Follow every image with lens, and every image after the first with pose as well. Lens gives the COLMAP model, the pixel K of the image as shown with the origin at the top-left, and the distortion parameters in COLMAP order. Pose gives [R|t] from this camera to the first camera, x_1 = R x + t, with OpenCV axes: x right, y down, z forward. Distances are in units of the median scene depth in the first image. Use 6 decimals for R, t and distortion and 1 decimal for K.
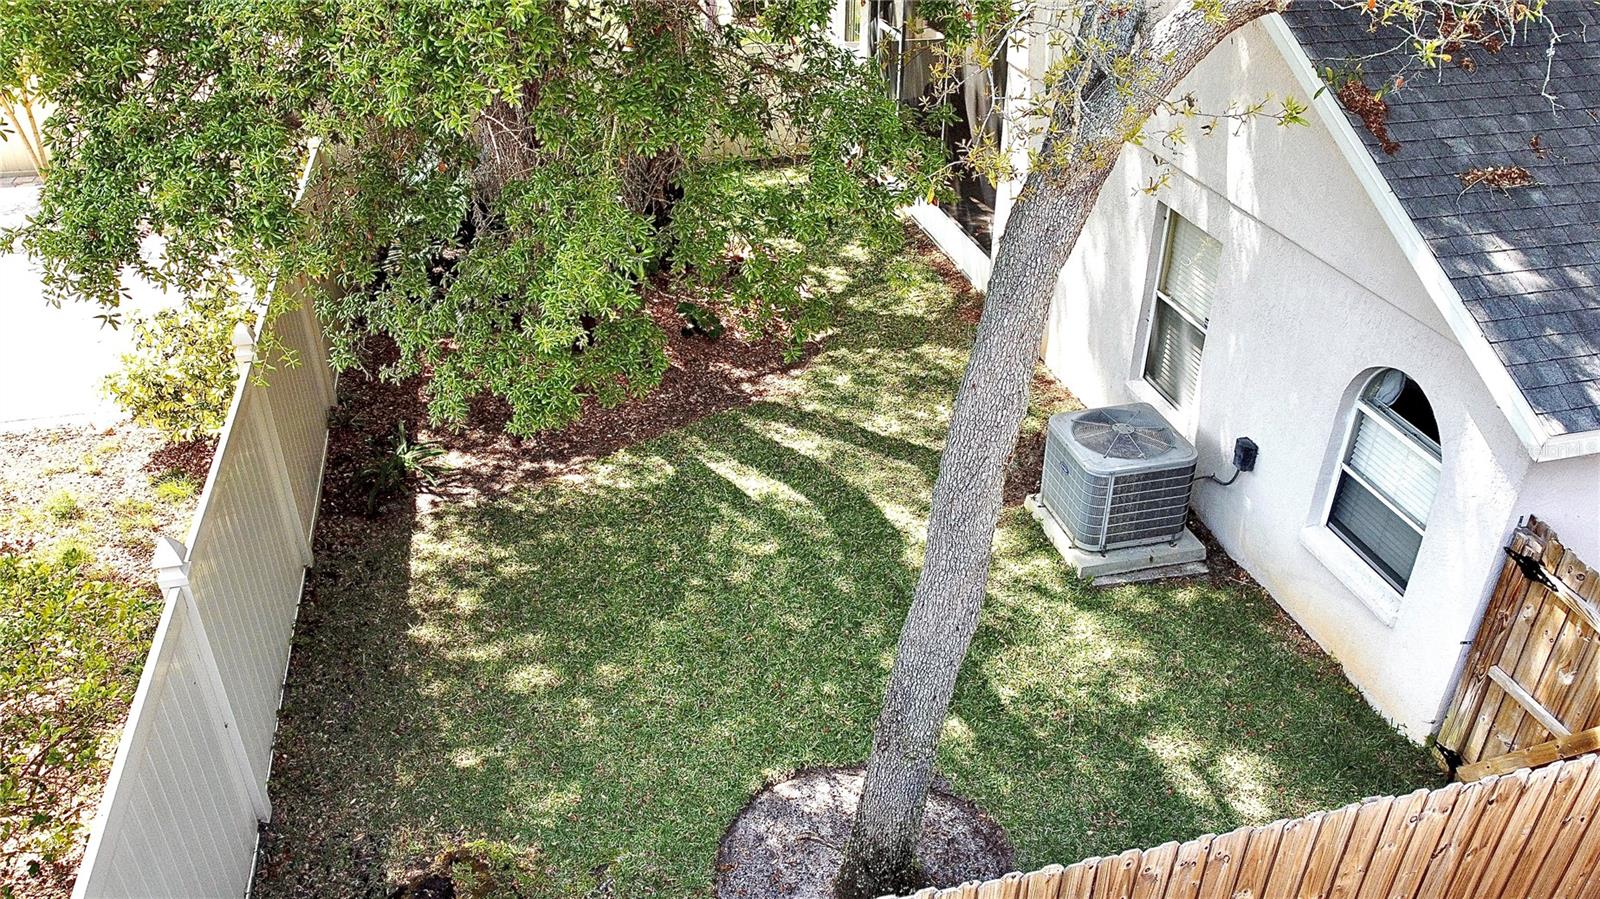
lens RADIAL K [[1191.4, 0, 800.3], [0, 1191.4, 470.8], [0, 0, 1]] dist [0.004508, -0.001039]
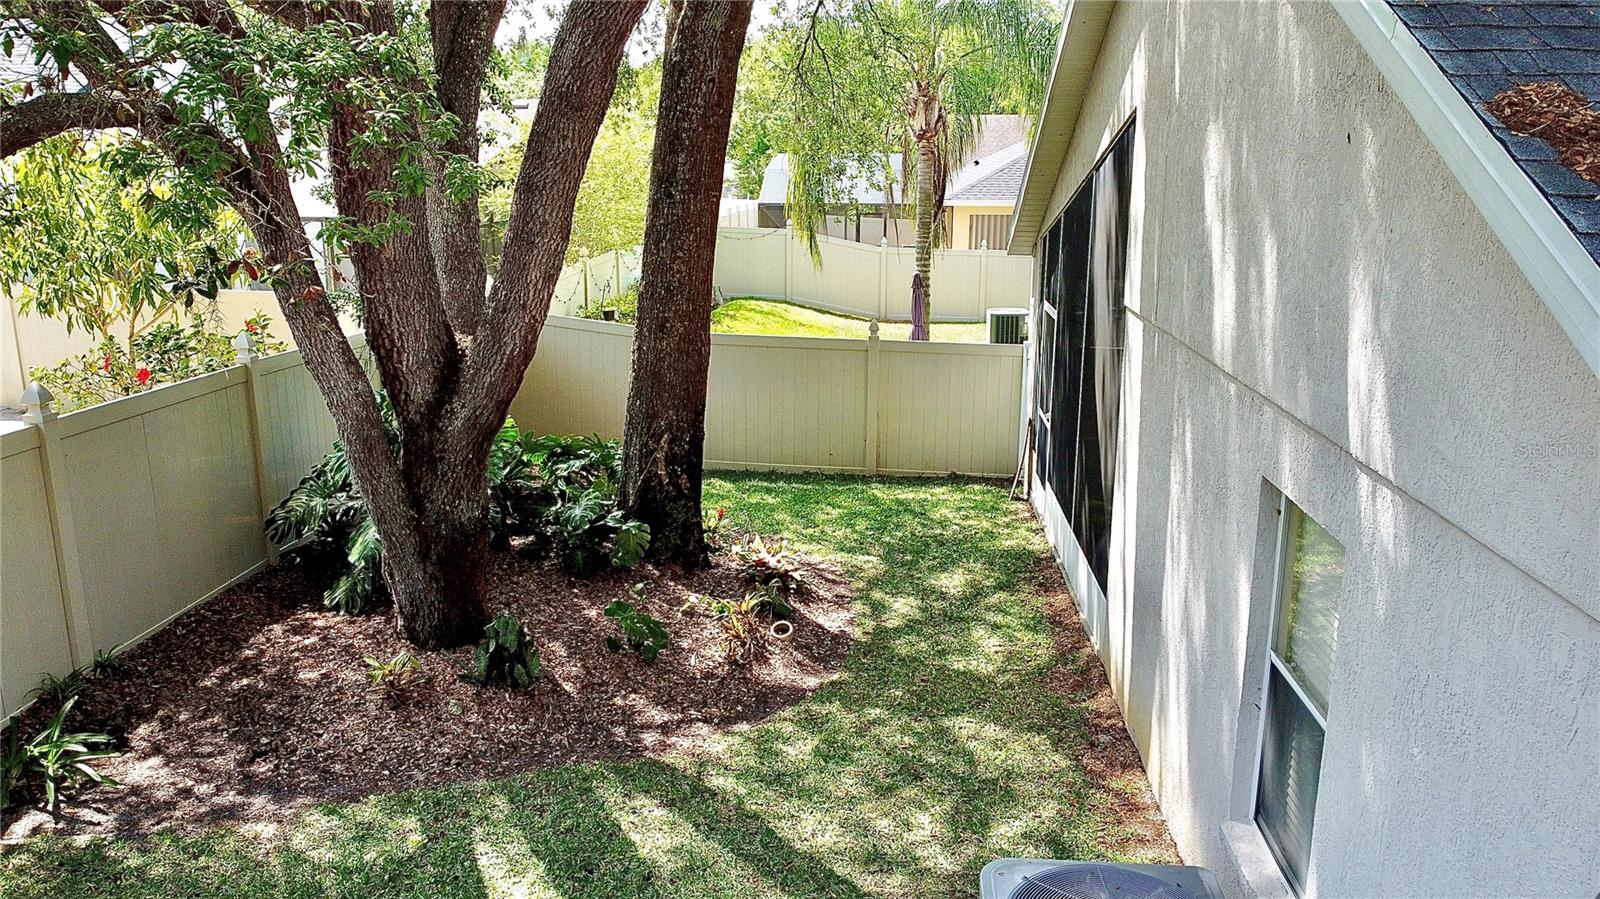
lens RADIAL K [[1191.4, 0, 800.3], [0, 1191.4, 470.8], [0, 0, 1]] dist [0.004508, -0.001039]
pose [[0.945851, 0.077298, -0.315262, 0.237669], [-0.170874, 0.944339, -0.281117, -0.039851], [0.275985, 0.319765, 0.906412, 0.404082]]
